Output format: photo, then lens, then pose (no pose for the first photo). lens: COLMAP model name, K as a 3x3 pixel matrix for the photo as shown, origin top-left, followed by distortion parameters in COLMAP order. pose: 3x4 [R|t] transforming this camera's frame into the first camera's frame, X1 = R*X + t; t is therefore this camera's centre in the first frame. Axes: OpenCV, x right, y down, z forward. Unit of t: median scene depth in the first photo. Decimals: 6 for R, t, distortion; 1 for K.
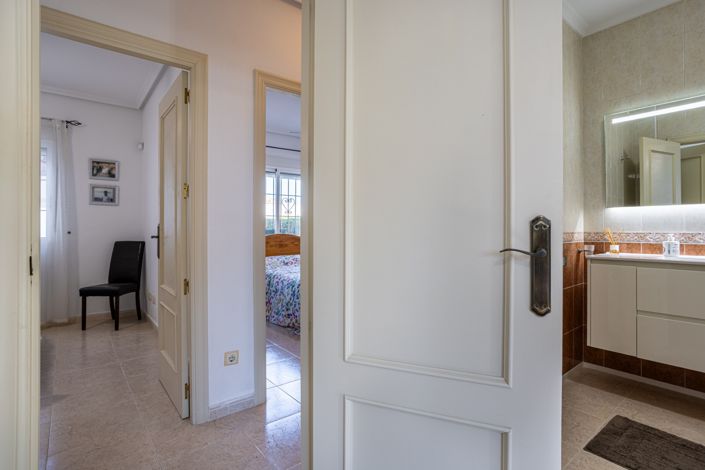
lens RADIAL K [[353.3, 0, 355.2], [0, 353.3, 225.6], [0, 0, 1]] dist [-0.035147, 0.014778]
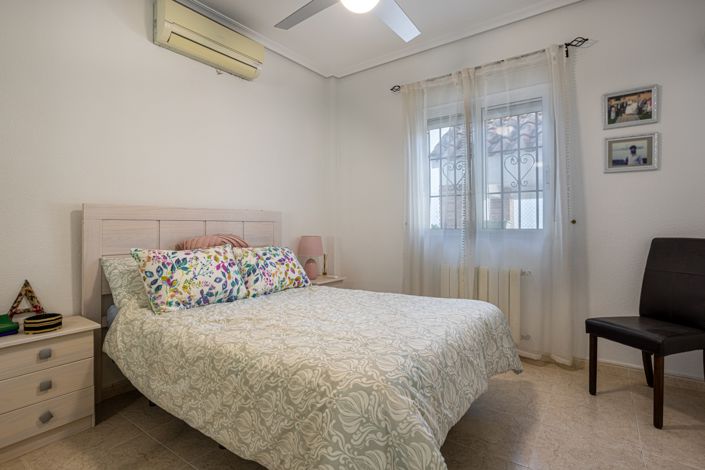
lens RADIAL K [[353.3, 0, 354.1], [0, 353.3, 230.0], [0, 0, 1]] dist [-0.035147, 0.014778]
pose [[0.257258, 0.007600, -0.966313, -0.304468], [0.022351, 0.999655, 0.013812, 0.016890], [0.966084, -0.025151, 0.256999, 0.436990]]
